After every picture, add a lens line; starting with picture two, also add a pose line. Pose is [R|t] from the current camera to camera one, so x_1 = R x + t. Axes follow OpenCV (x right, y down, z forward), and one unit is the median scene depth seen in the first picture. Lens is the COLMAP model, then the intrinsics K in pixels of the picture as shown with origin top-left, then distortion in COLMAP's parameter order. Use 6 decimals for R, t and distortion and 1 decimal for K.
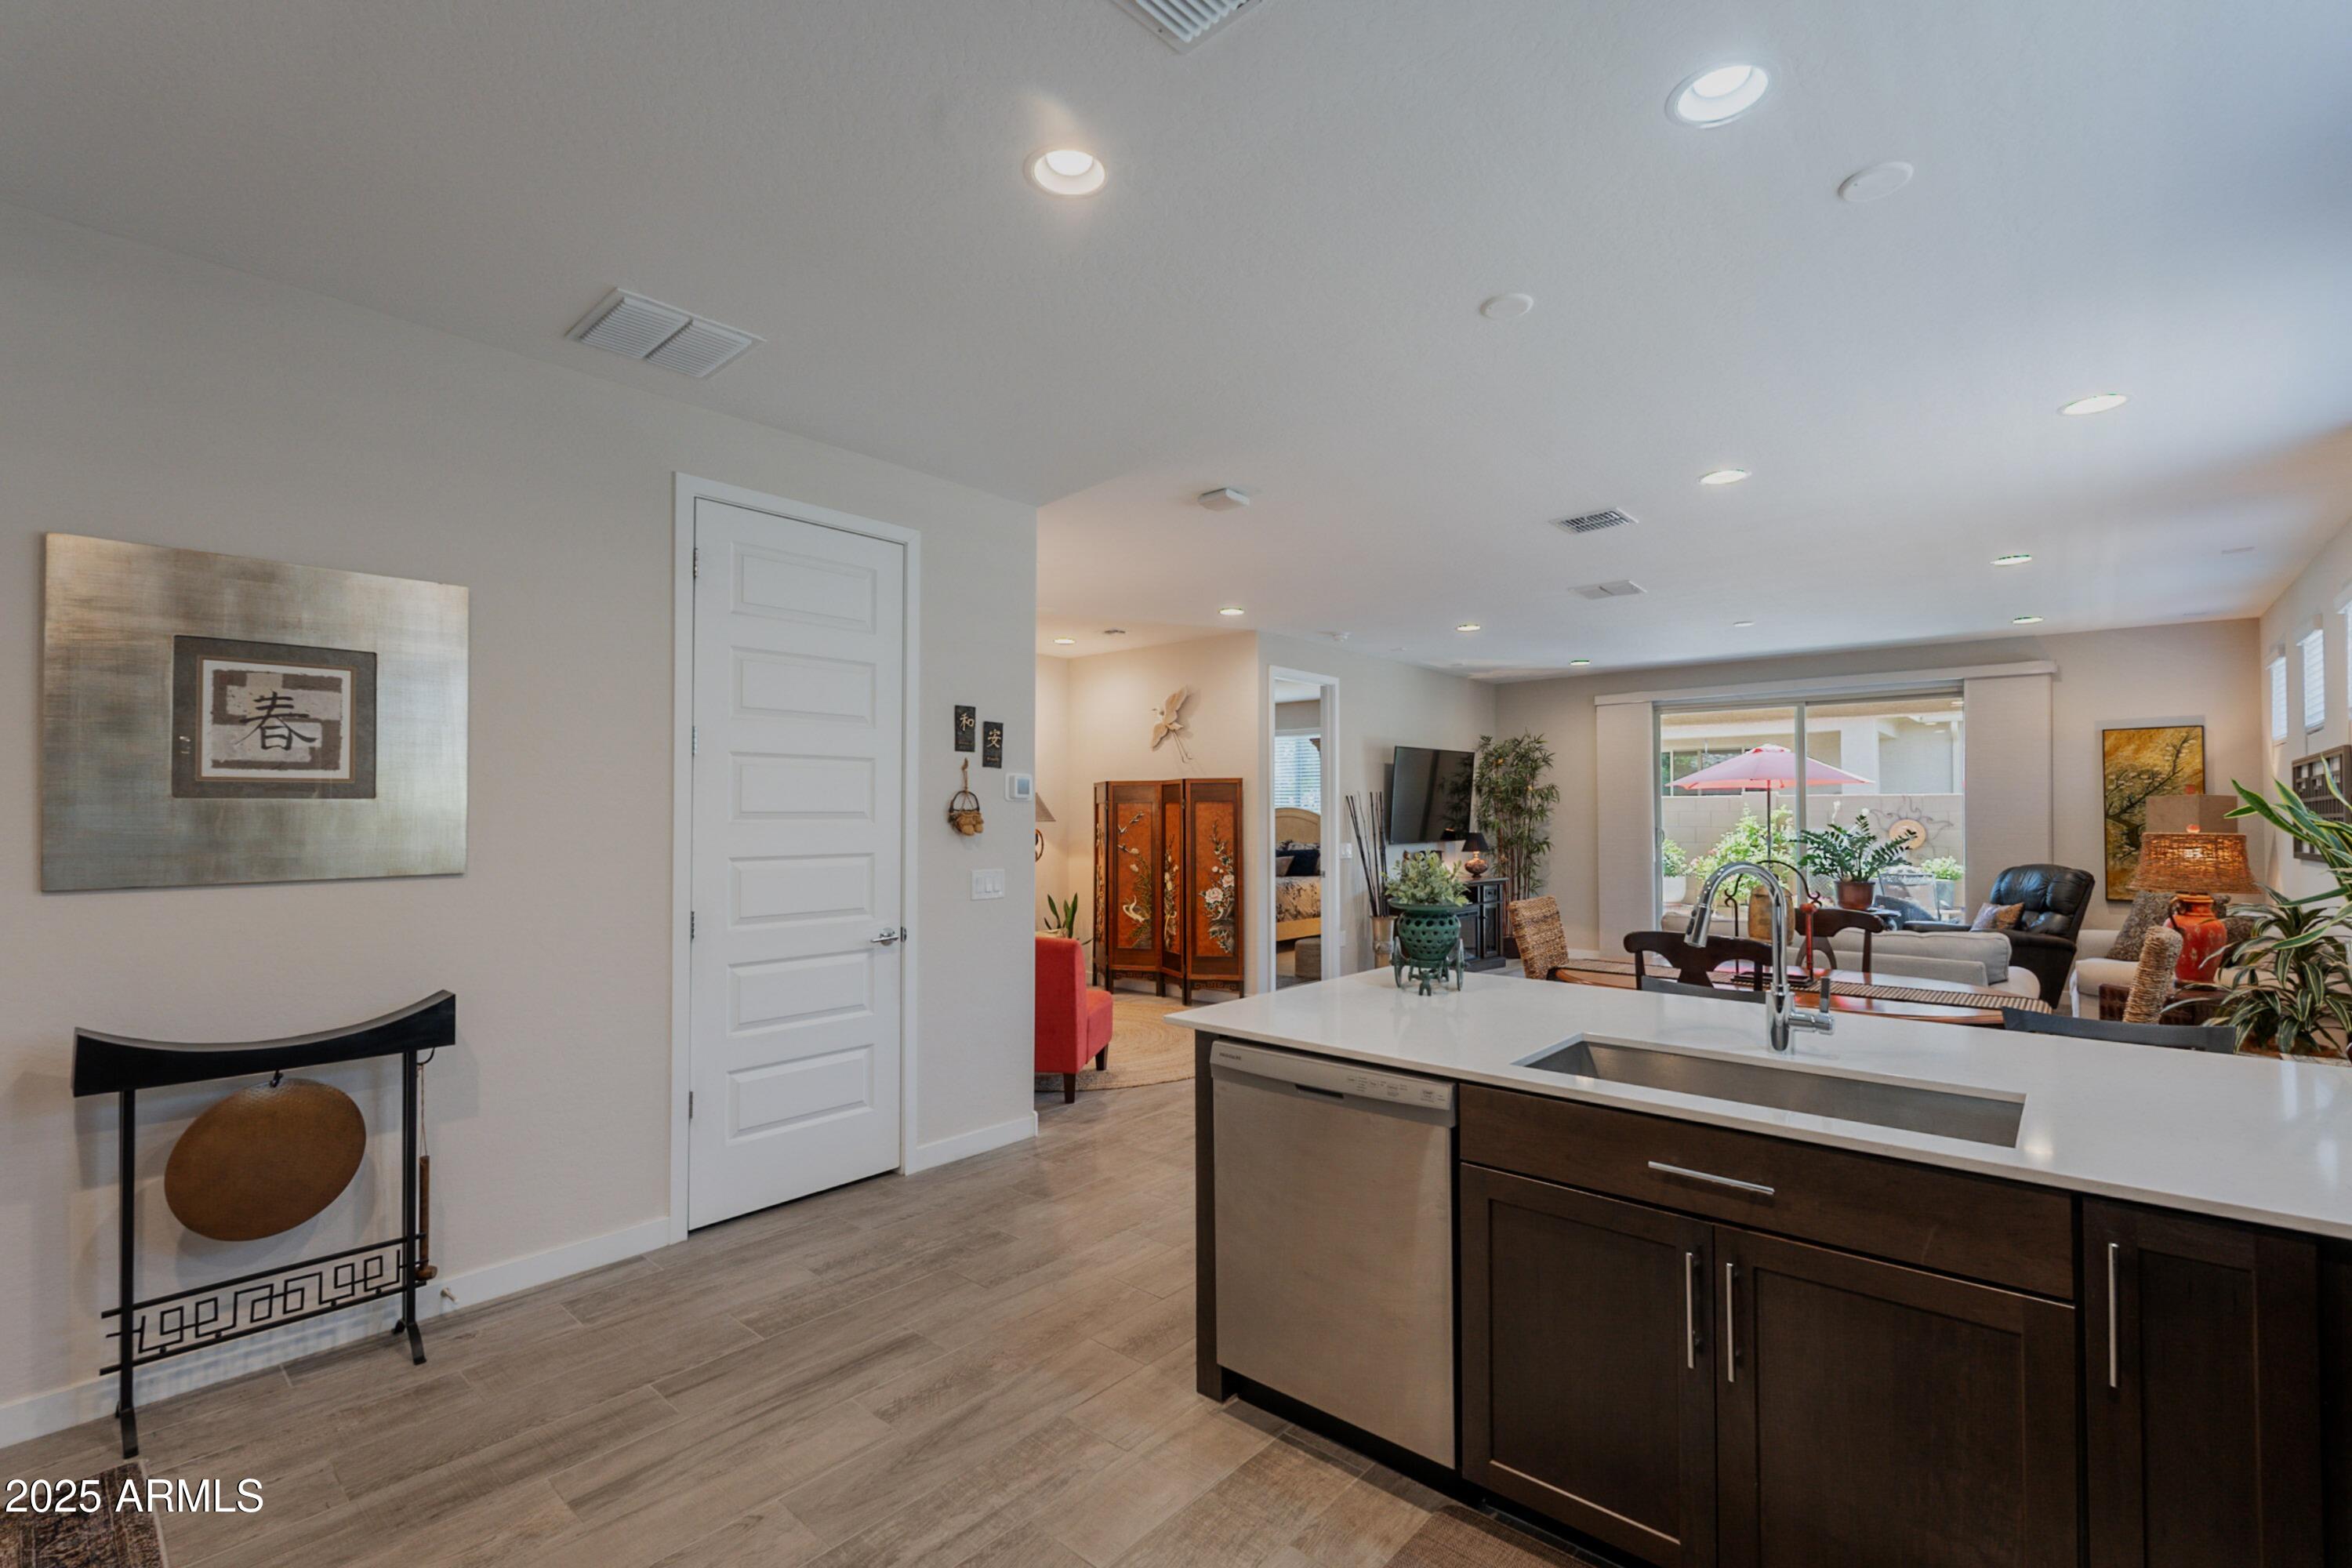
lens RADIAL K [[1036.9, 0, 1197.3], [0, 1036.9, 795.4], [0, 0, 1]] dist [-0.002911, 0.001565]
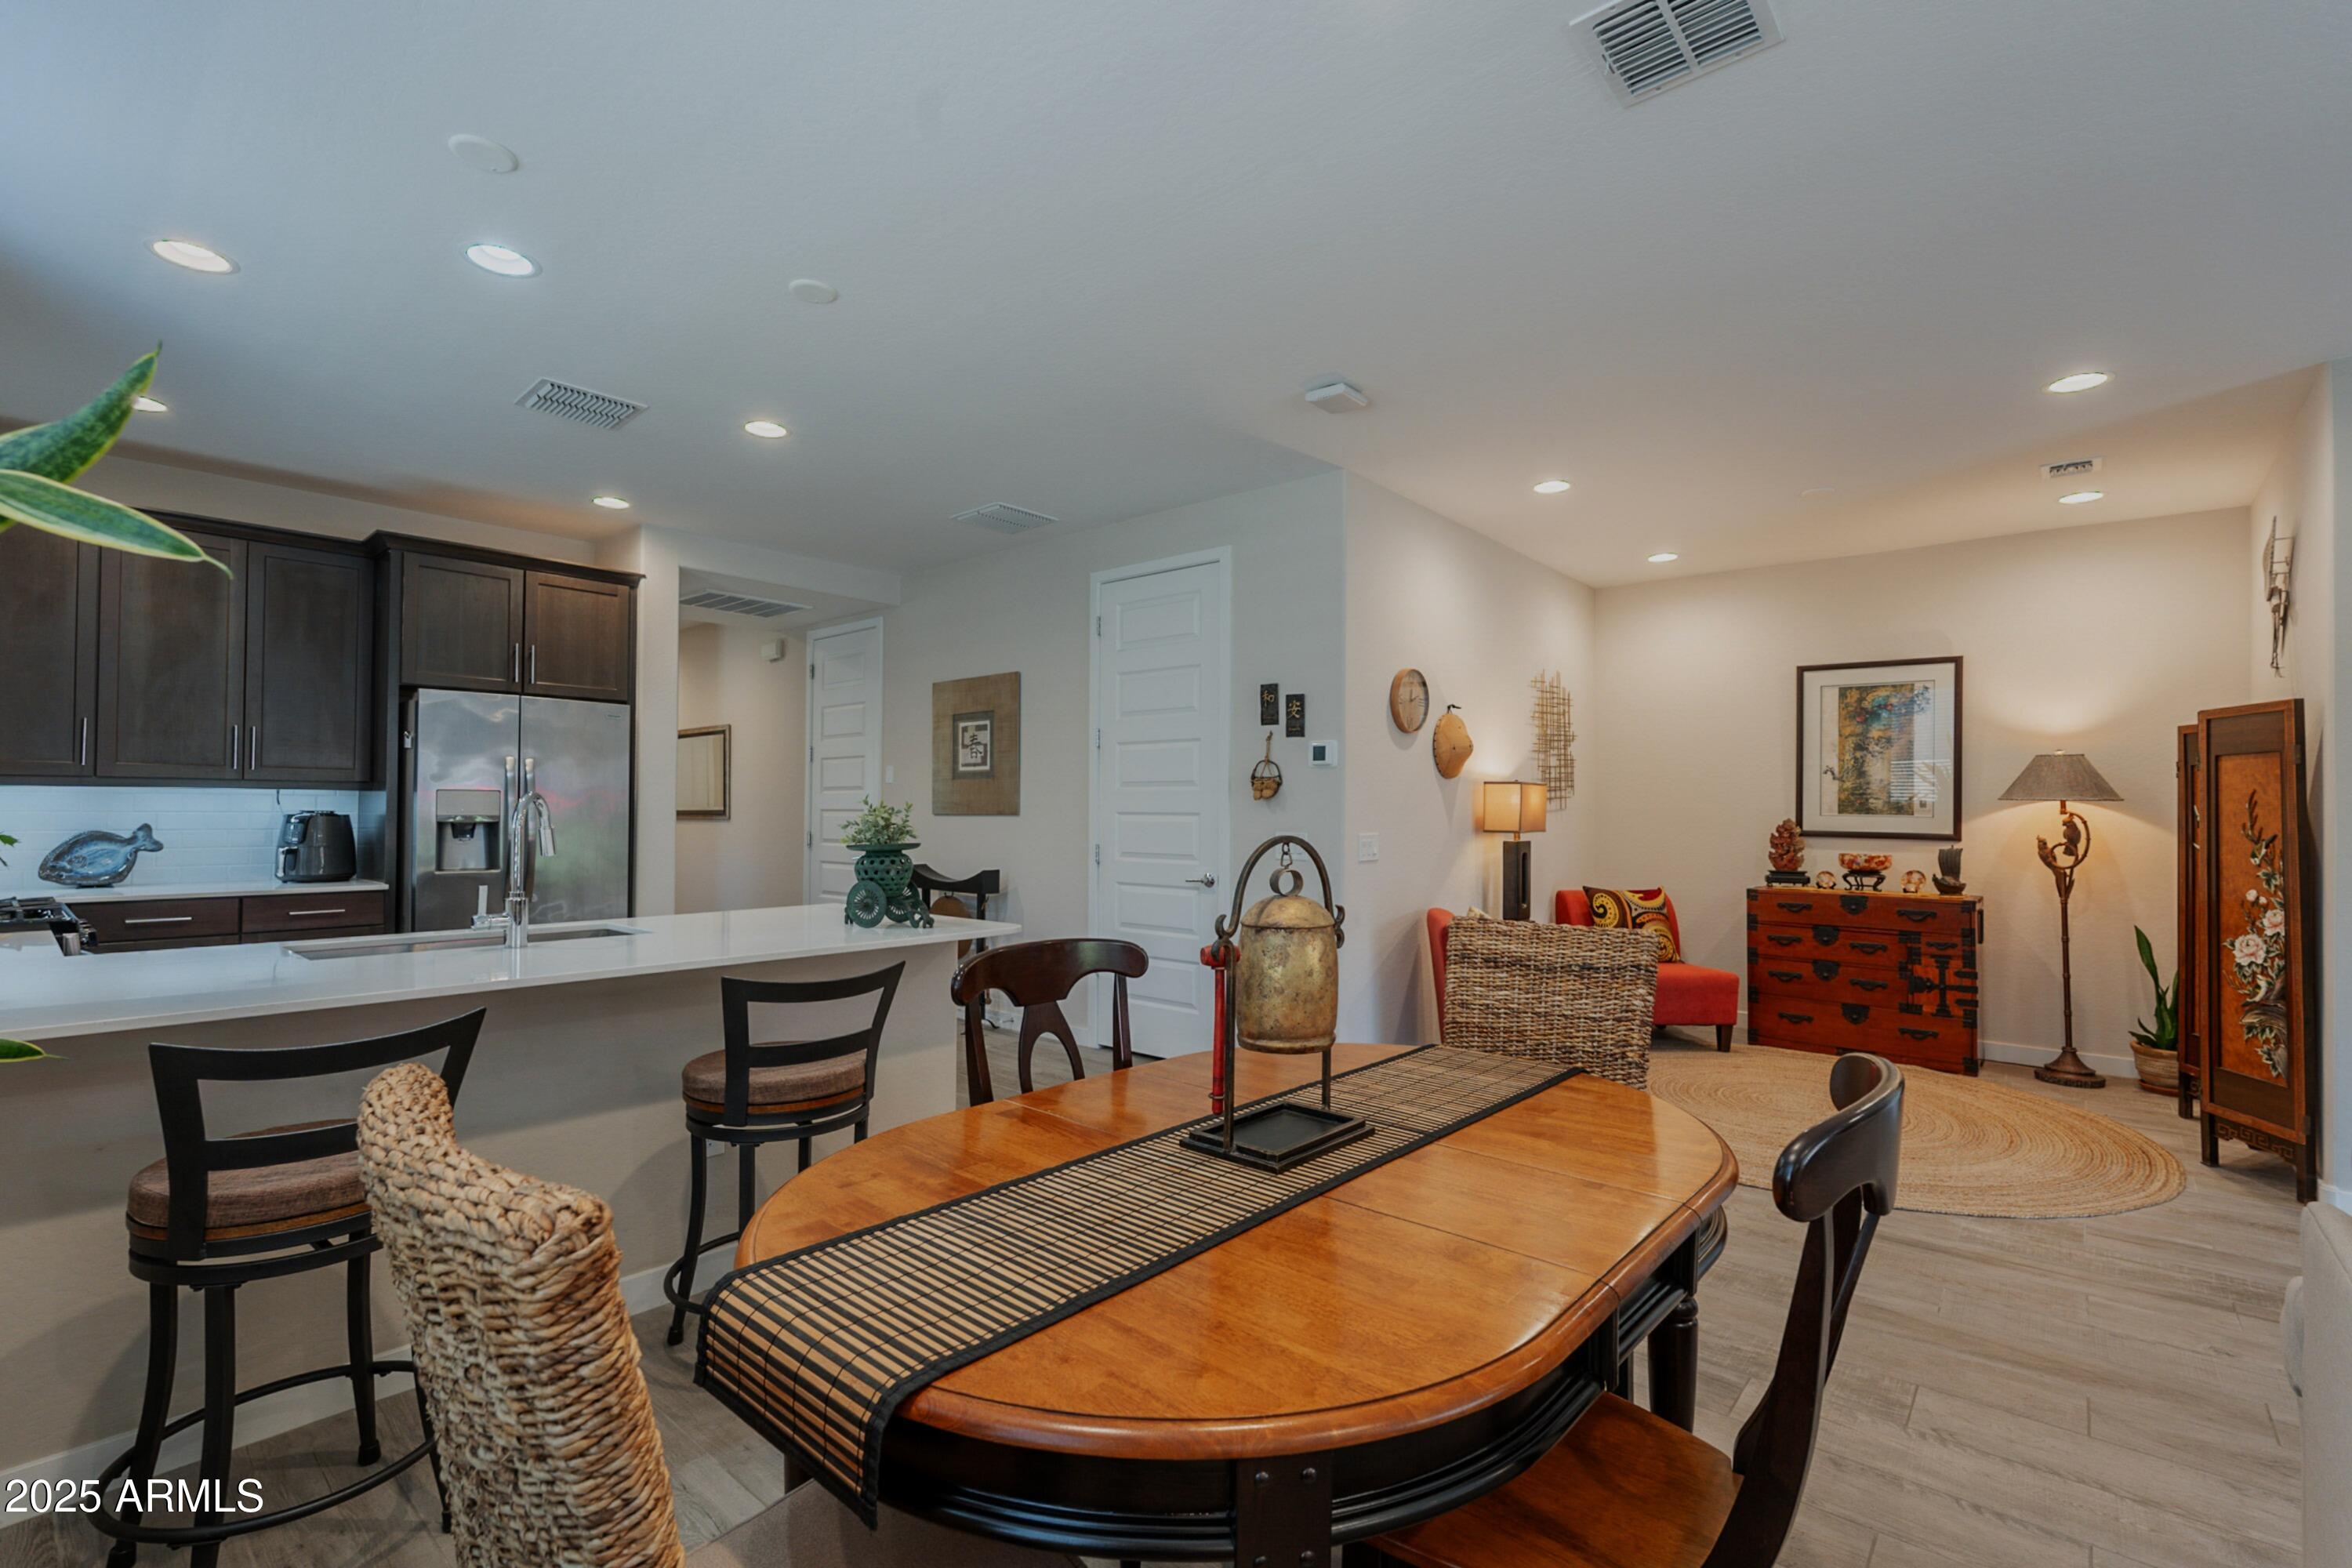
lens RADIAL K [[1036.9, 0, 1175.3], [0, 1036.9, 794.6], [0, 0, 1]] dist [-0.002911, 0.001565]
pose [[-0.008815, -0.012238, -0.999886, 0.865636], [0.012140, 0.999850, -0.012344, 0.043749], [0.999887, -0.012248, -0.008665, 0.890910]]
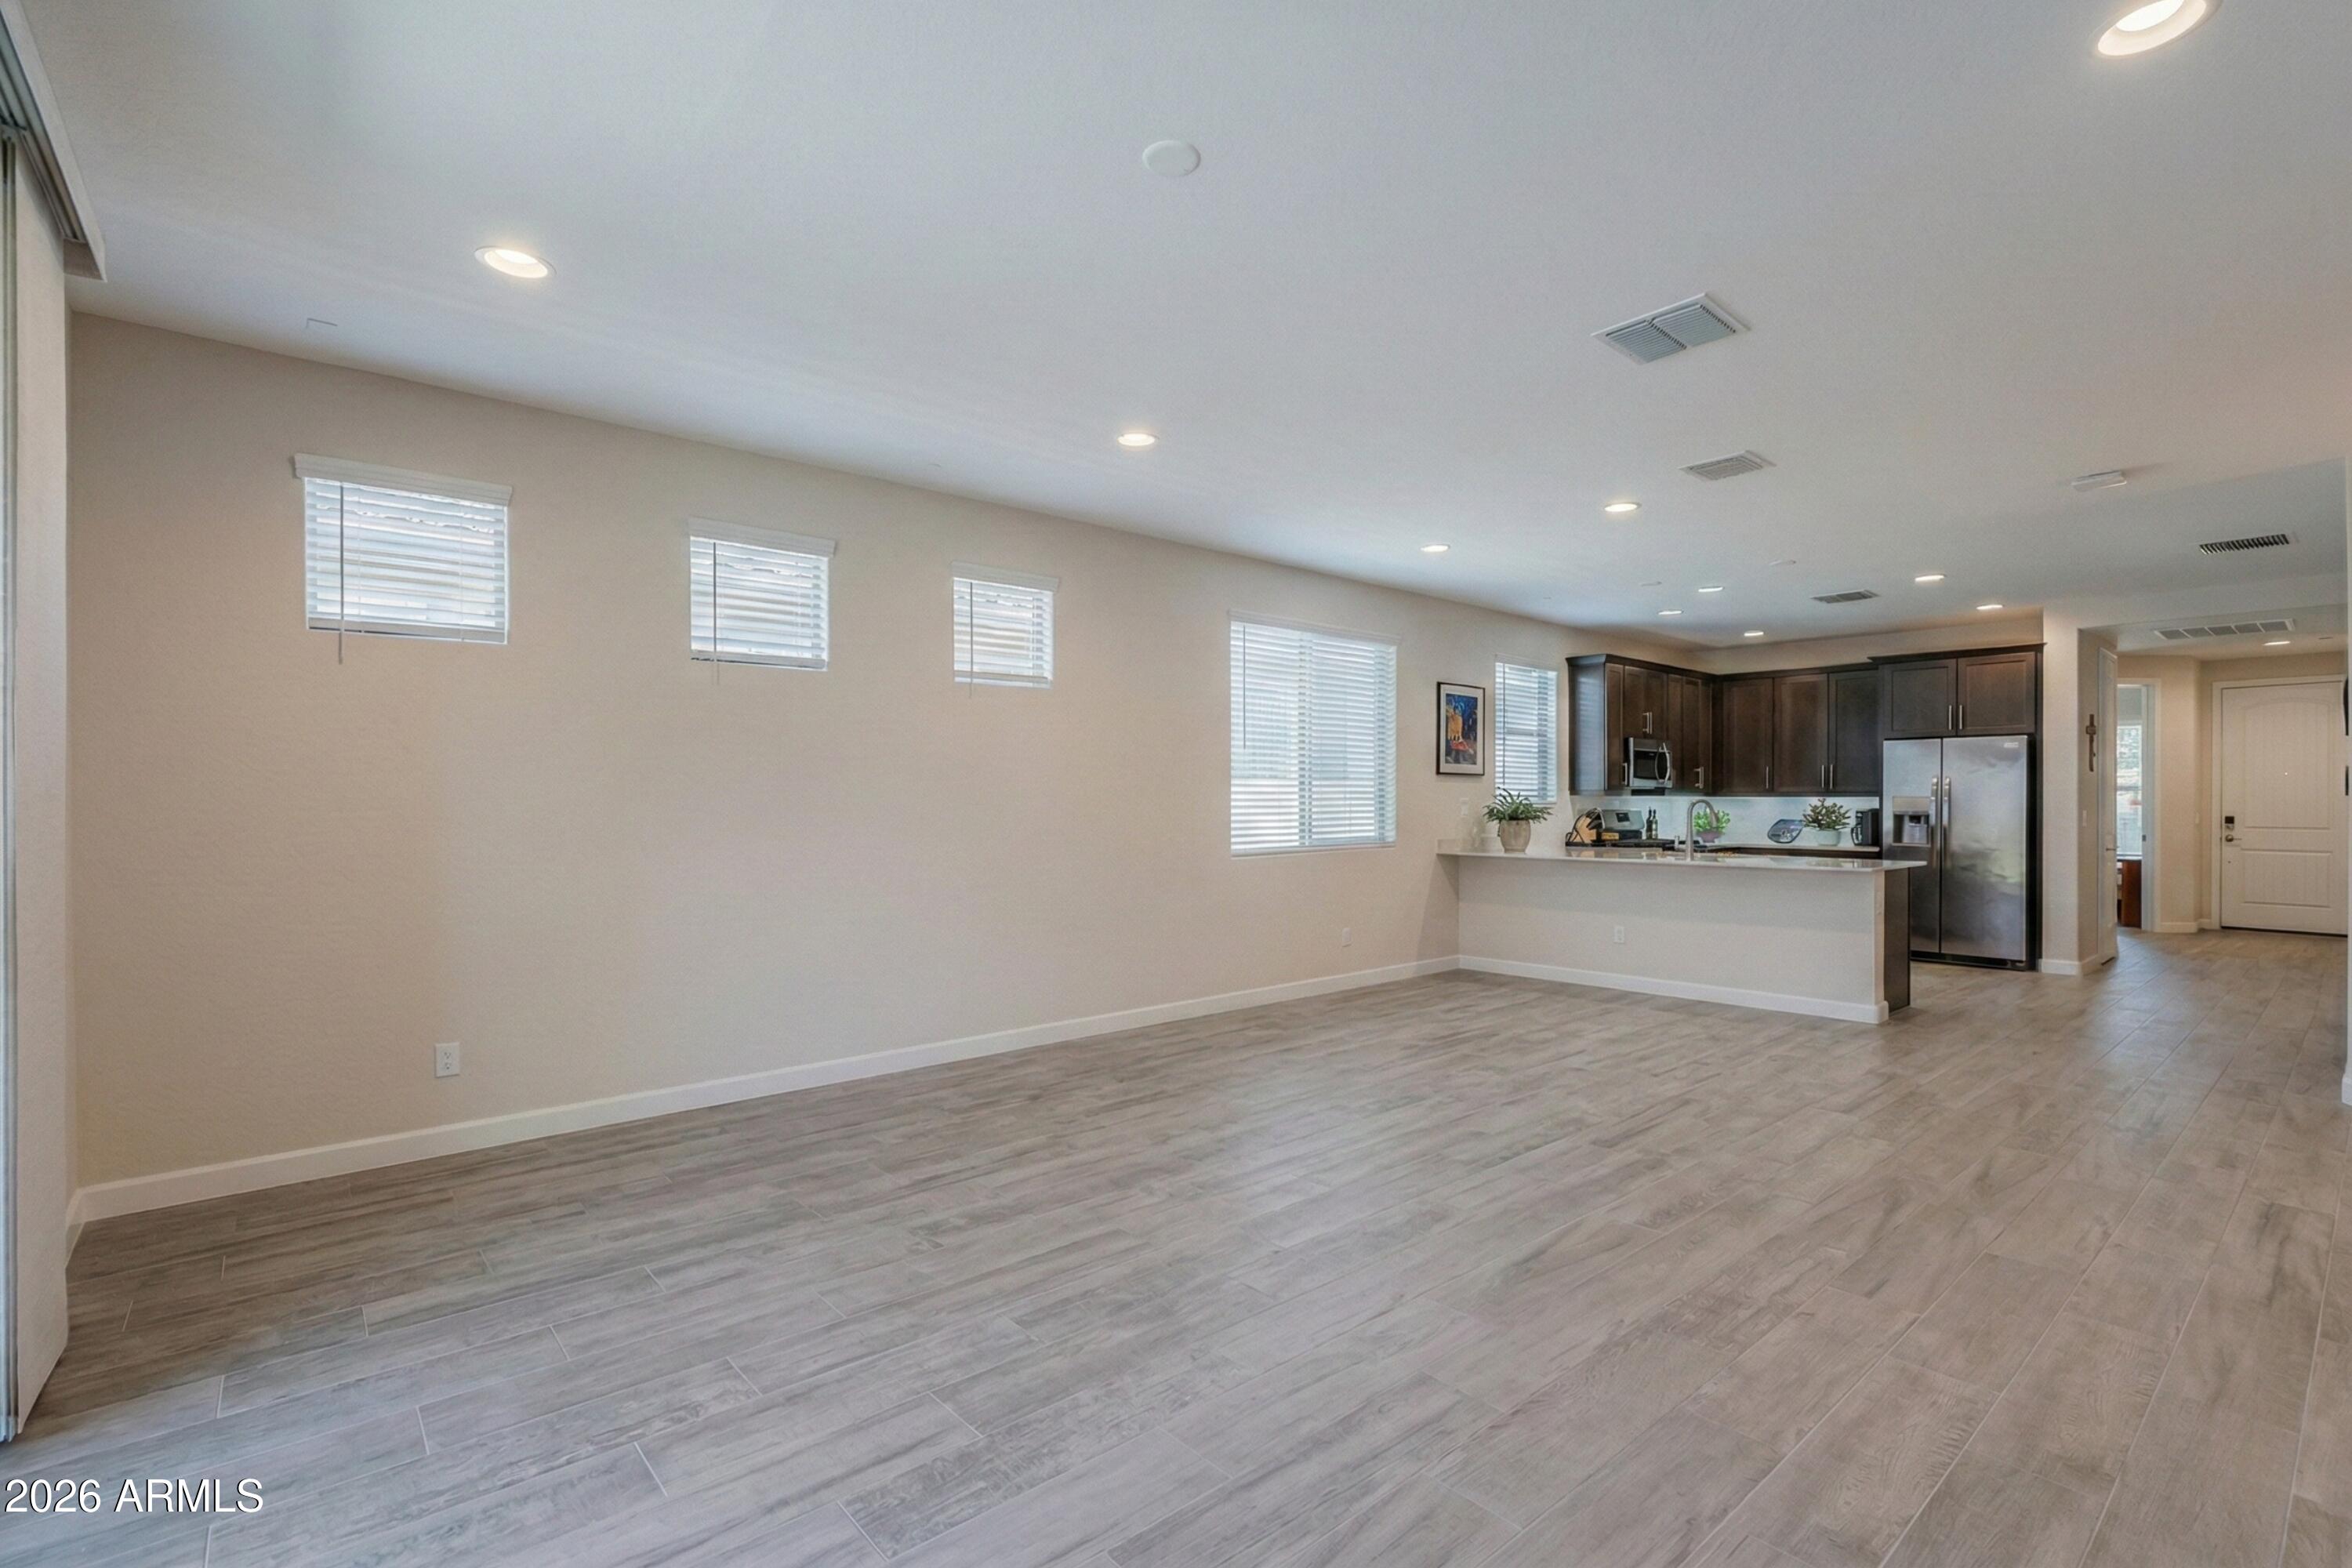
lens RADIAL K [[1036.9, 0, 1147.1], [0, 1036.9, 797.2], [0, 0, 1]] dist [-0.002911, 0.001565]
pose [[-0.986819, -0.002450, 0.161808, 0.853304], [-0.006739, 0.999640, -0.025961, 0.078115], [-0.161686, -0.026710, -0.986481, 2.238904]]
